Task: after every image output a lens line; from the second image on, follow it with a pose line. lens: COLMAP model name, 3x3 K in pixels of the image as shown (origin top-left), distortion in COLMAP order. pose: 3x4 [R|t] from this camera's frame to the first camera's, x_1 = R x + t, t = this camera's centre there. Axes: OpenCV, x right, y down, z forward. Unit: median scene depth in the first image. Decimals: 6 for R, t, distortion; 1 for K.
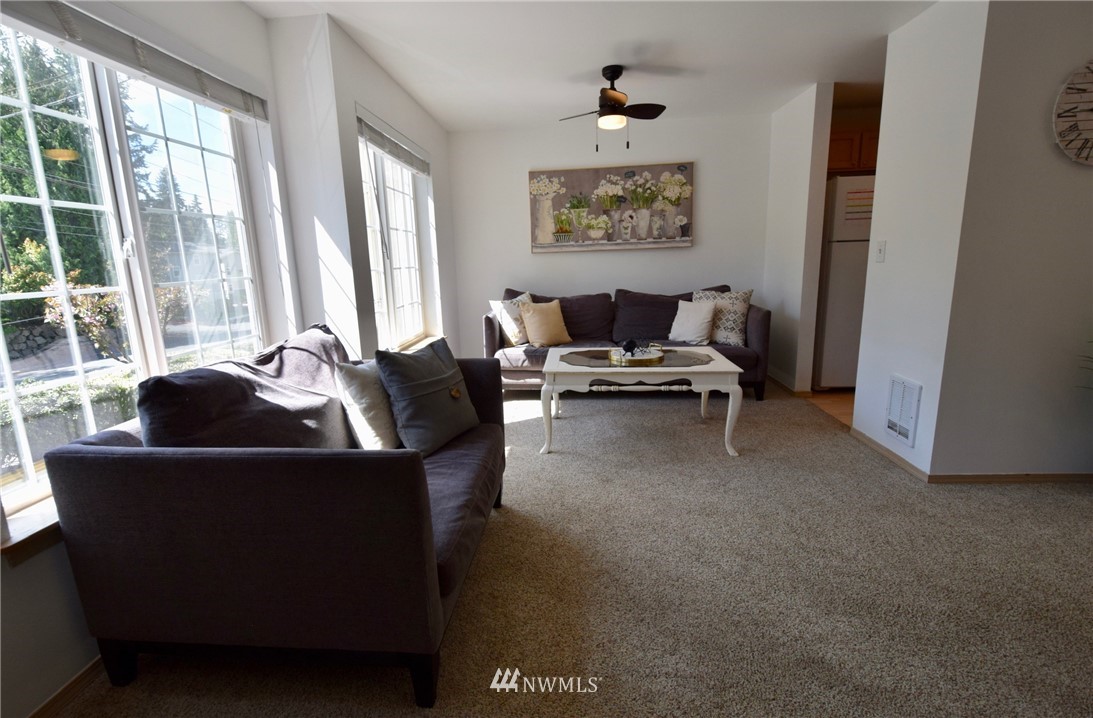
lens RADIAL K [[521.1, 0, 546.5], [0, 521.1, 359.0], [0, 0, 1]] dist [-0.001526, -0.000252]
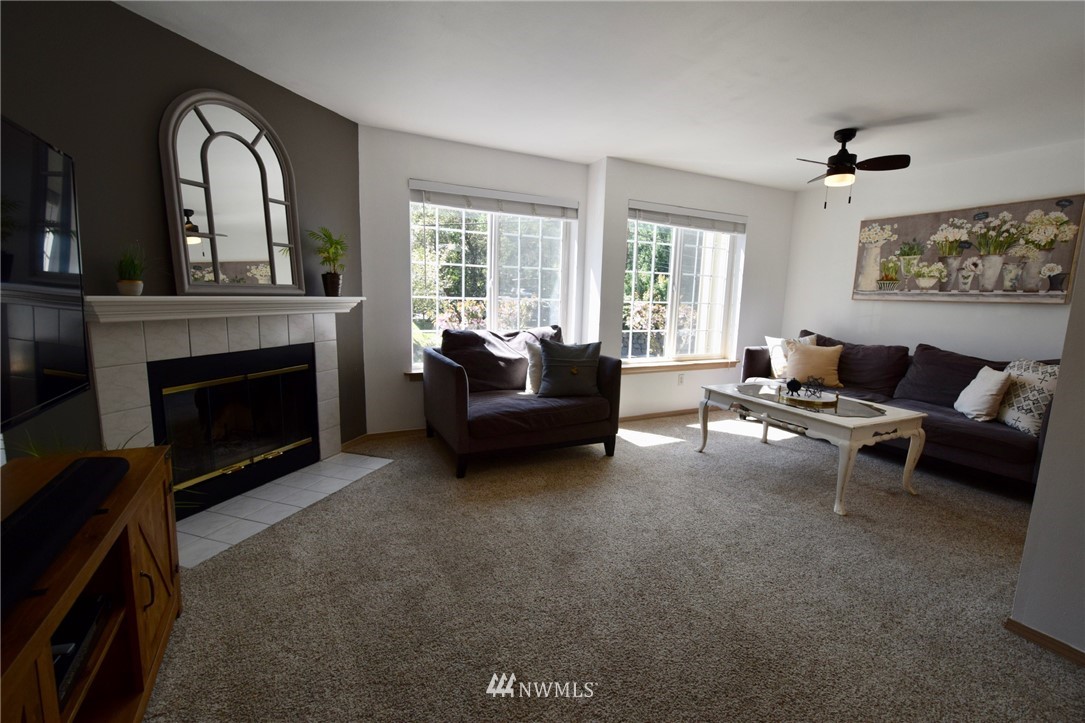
lens RADIAL K [[471.5, 0, 550.4], [0, 471.5, 361.3], [0, 0, 1]] dist [0.000269, -0.007553]
pose [[0.531522, 0.169146, -0.829984, 0.462312], [-0.208571, 0.975825, 0.065298, -0.022444], [0.820964, 0.138404, 0.553951, 0.021334]]
